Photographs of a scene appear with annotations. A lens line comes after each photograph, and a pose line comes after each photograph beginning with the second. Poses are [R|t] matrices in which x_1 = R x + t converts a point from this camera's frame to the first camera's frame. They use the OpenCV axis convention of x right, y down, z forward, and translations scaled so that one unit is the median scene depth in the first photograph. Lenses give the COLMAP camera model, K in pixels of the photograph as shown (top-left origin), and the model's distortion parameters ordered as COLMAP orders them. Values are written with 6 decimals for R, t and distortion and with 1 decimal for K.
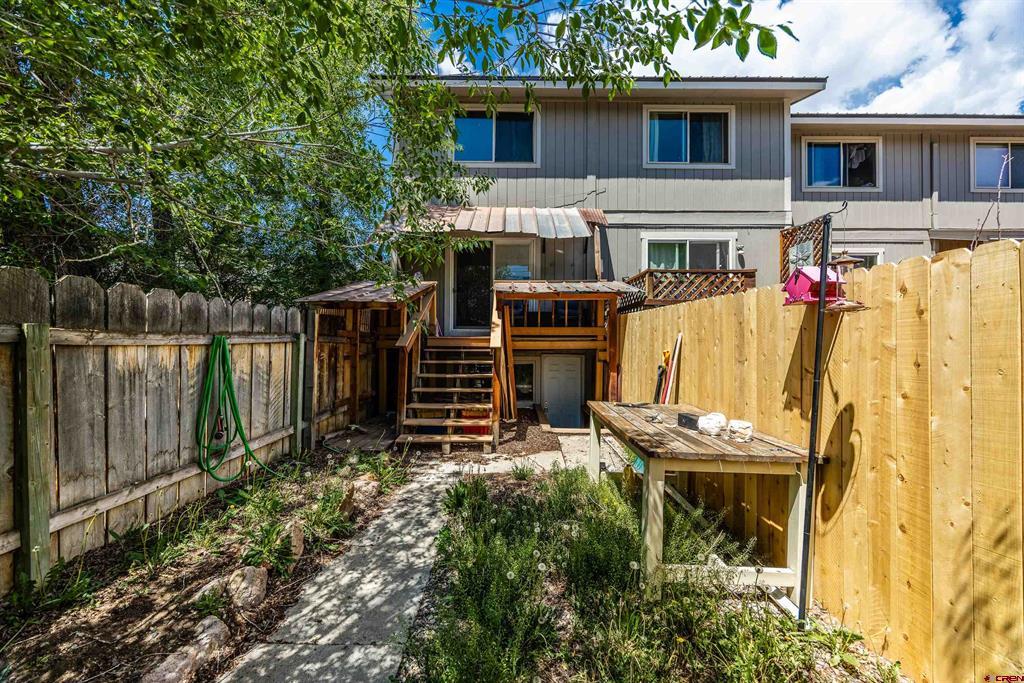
lens RADIAL K [[397.7, 0, 508.8], [0, 397.7, 337.0], [0, 0, 1]] dist [-0.001418, -0.000481]
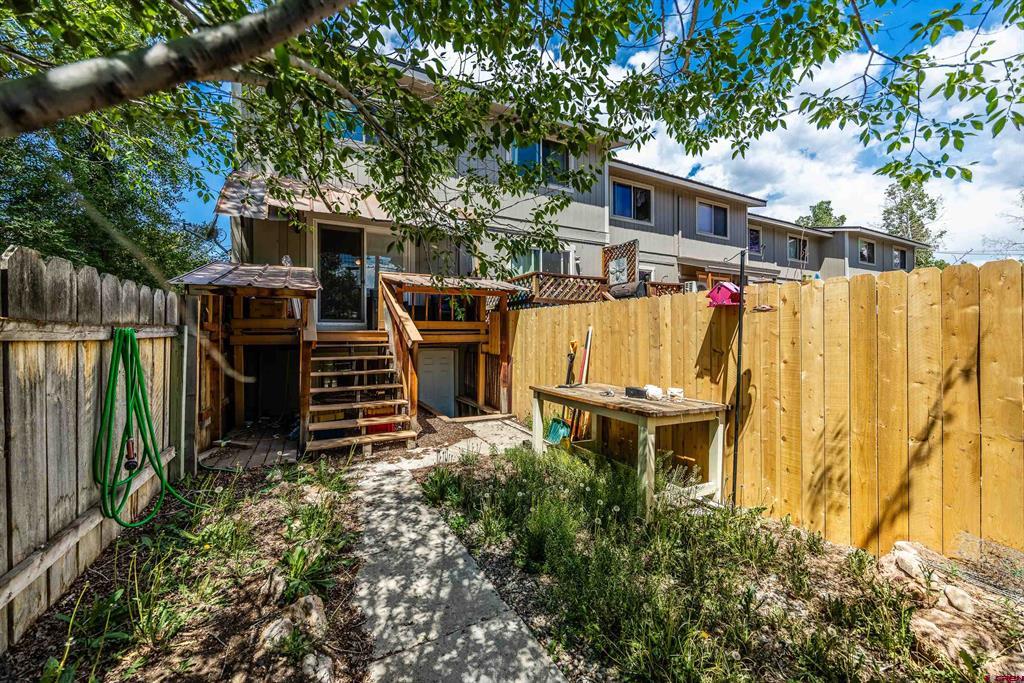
lens RADIAL K [[396.1, 0, 514.1], [0, 396.1, 336.2], [0, 0, 1]] dist [-0.001131, -0.000093]
pose [[0.878506, -0.008978, 0.477646, -0.503678], [0.004360, 0.999932, 0.010777, 0.008365], [-0.477711, -0.007385, 0.878486, 0.032221]]
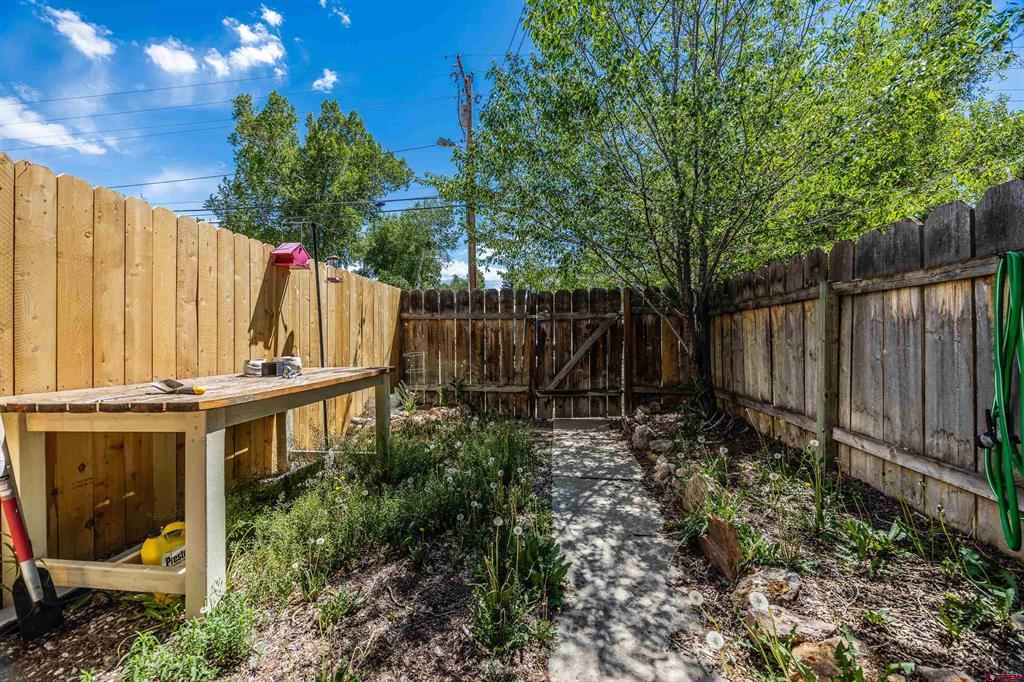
lens RADIAL K [[405.0, 0, 512.0], [0, 405.0, 341.0], [0, 0, 1]] dist [0.032188, 0.000009]
pose [[-0.994778, -0.013949, 0.101106, -0.169511], [-0.014057, 0.999901, -0.000352, 0.134945], [-0.101092, -0.001772, -0.994876, 1.801410]]
